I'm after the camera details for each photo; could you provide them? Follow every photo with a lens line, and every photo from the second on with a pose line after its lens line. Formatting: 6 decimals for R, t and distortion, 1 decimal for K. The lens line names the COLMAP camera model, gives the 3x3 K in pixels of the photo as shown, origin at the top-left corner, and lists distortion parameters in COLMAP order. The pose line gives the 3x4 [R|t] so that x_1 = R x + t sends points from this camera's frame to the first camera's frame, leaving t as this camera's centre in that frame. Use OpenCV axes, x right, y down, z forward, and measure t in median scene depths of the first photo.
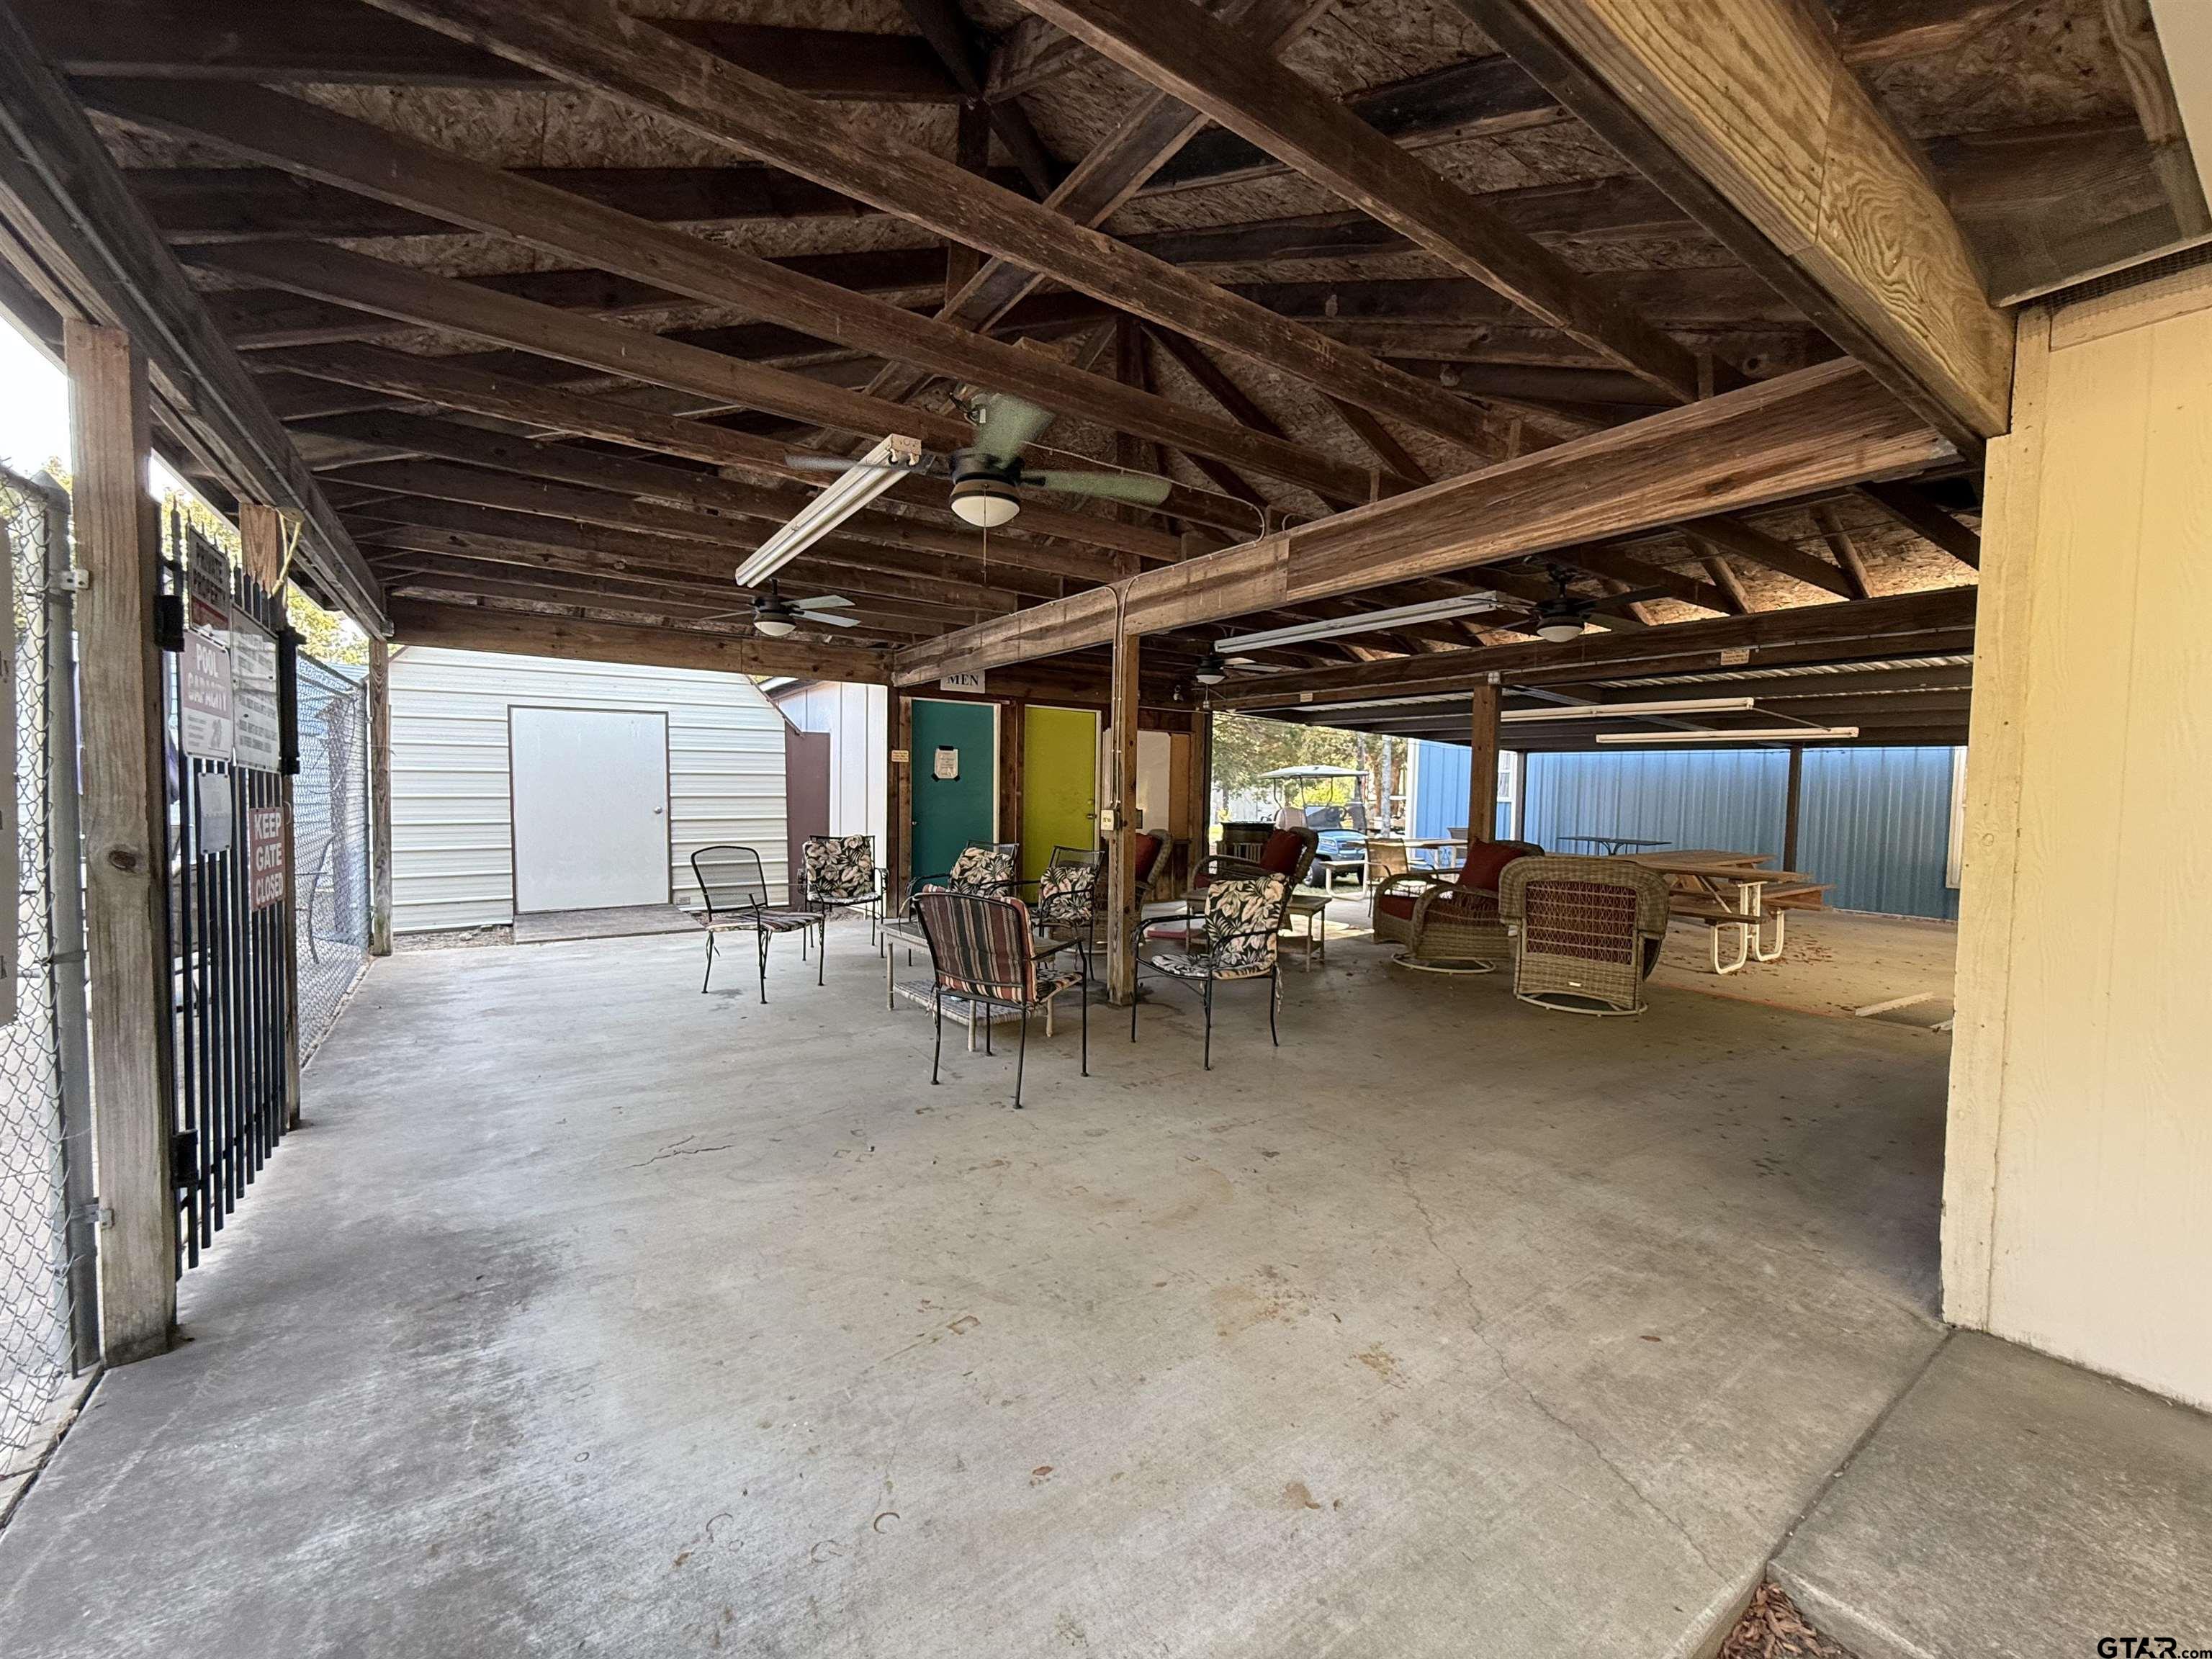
lens RADIAL K [[880.6, 0, 1106.0], [0, 880.6, 829.5], [0, 0, 1]] dist [-0.000019, 0.000378]
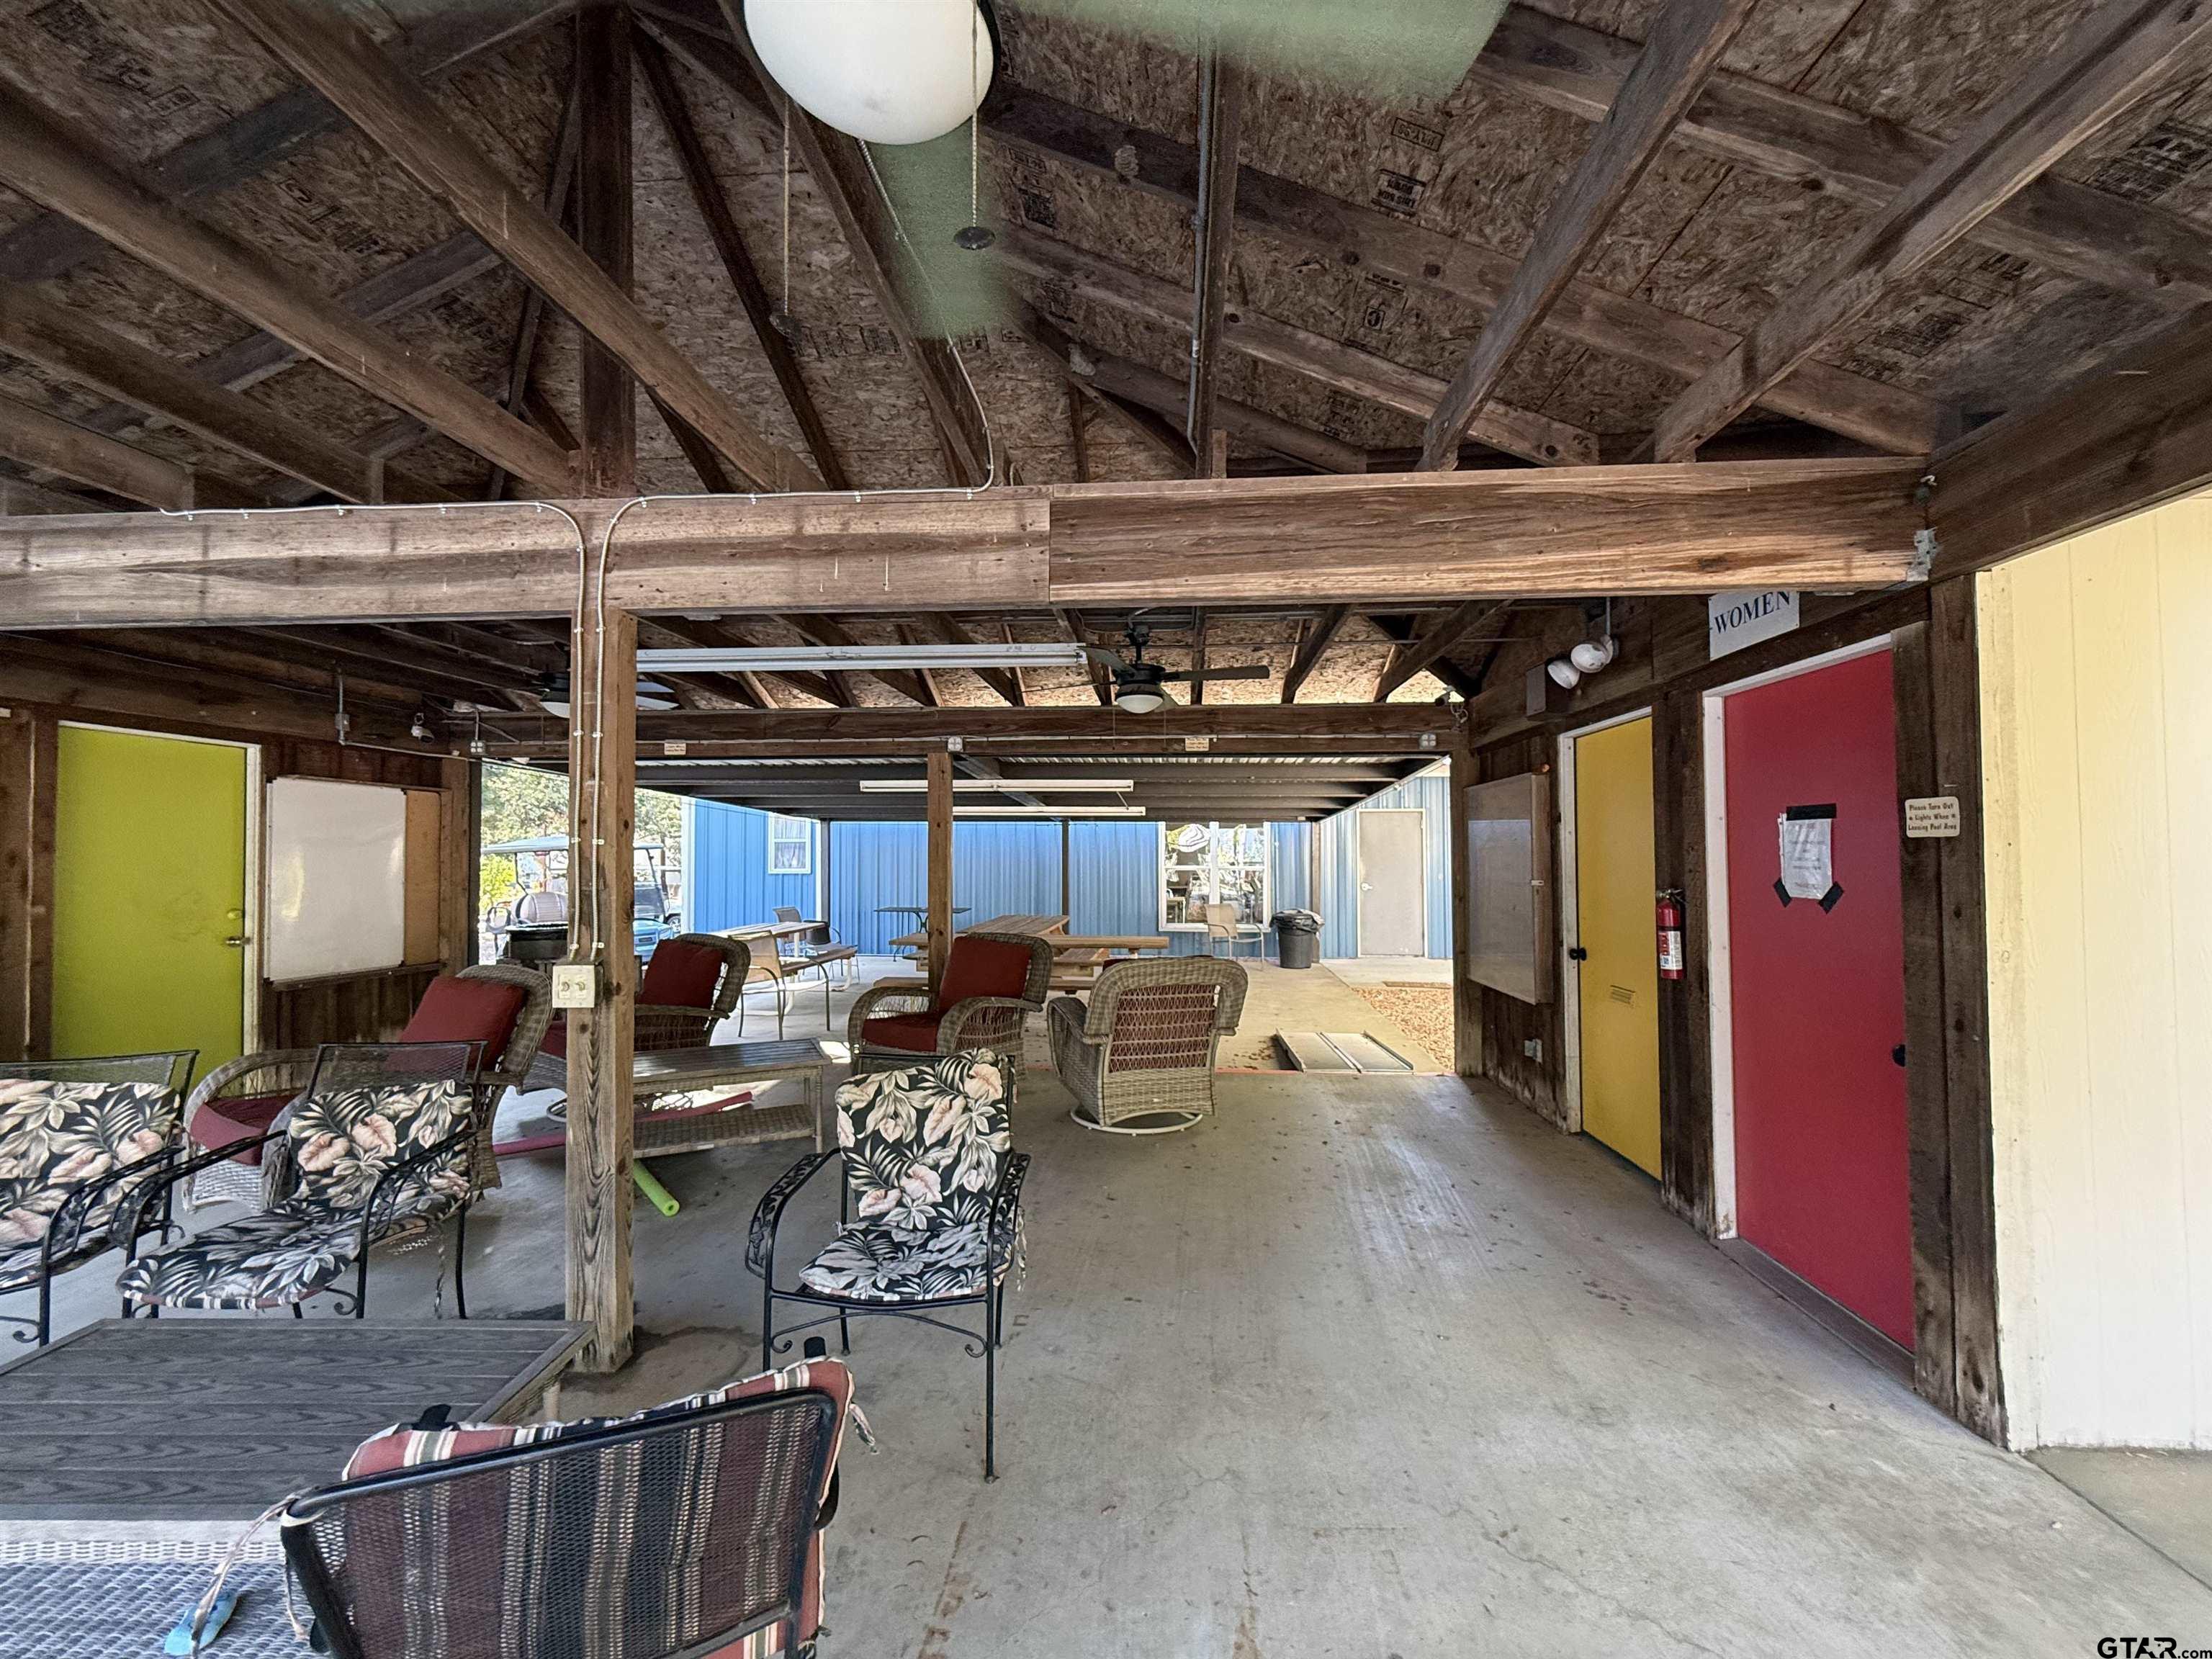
lens RADIAL K [[880.6, 0, 1106.0], [0, 880.6, 829.5], [0, 0, 1]] dist [-0.000019, 0.000378]
pose [[0.627384, 0.000802, 0.778710, -0.207912], [0.052009, 0.997723, -0.042930, -0.066187], [-0.776971, 0.067434, 0.625914, 0.525925]]
